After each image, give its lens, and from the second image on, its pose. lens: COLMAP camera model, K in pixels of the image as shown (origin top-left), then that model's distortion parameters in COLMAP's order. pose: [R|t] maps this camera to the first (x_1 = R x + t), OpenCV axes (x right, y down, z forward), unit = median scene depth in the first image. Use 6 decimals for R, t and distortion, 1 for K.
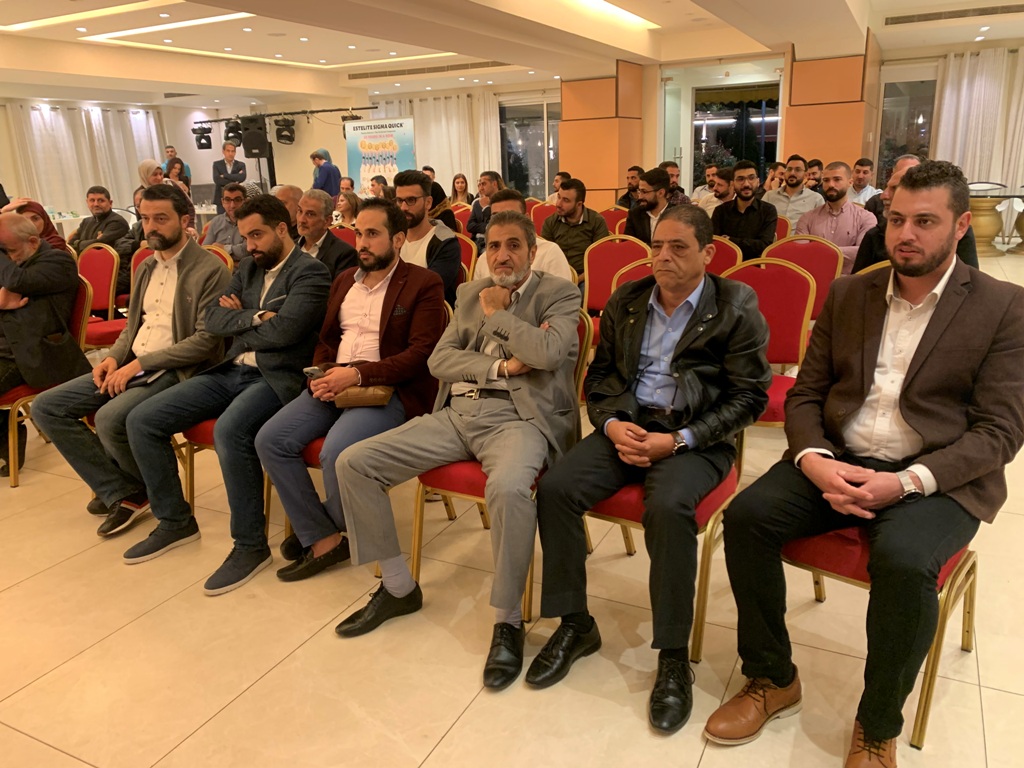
lens RADIAL K [[809.4, 0, 503.8], [0, 809.4, 388.5], [0, 0, 1]] dist [0.033603, -0.032840]
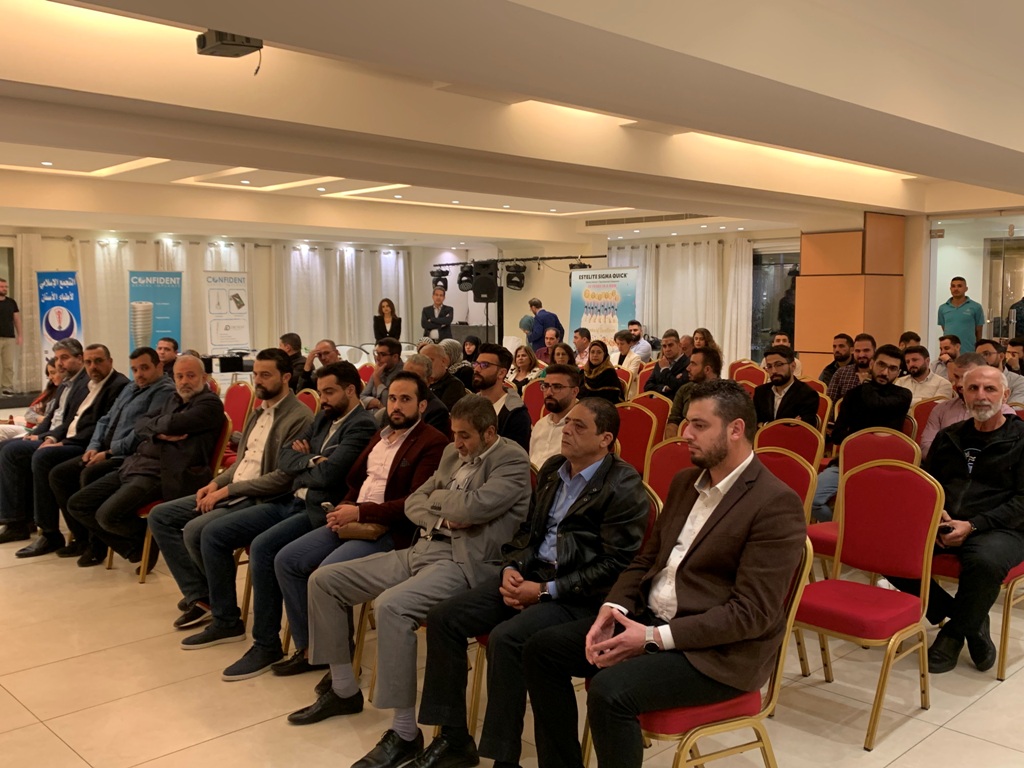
lens RADIAL K [[1003.3, 0, 504.3], [0, 1003.3, 388.6], [0, 0, 1]] dist [0.113281, 0.000000]
pose [[0.940829, 0.065900, -0.332413, 0.445232], [-0.123709, 0.980003, -0.155851, 0.008228], [0.315495, 0.187752, 0.930168, -0.327519]]
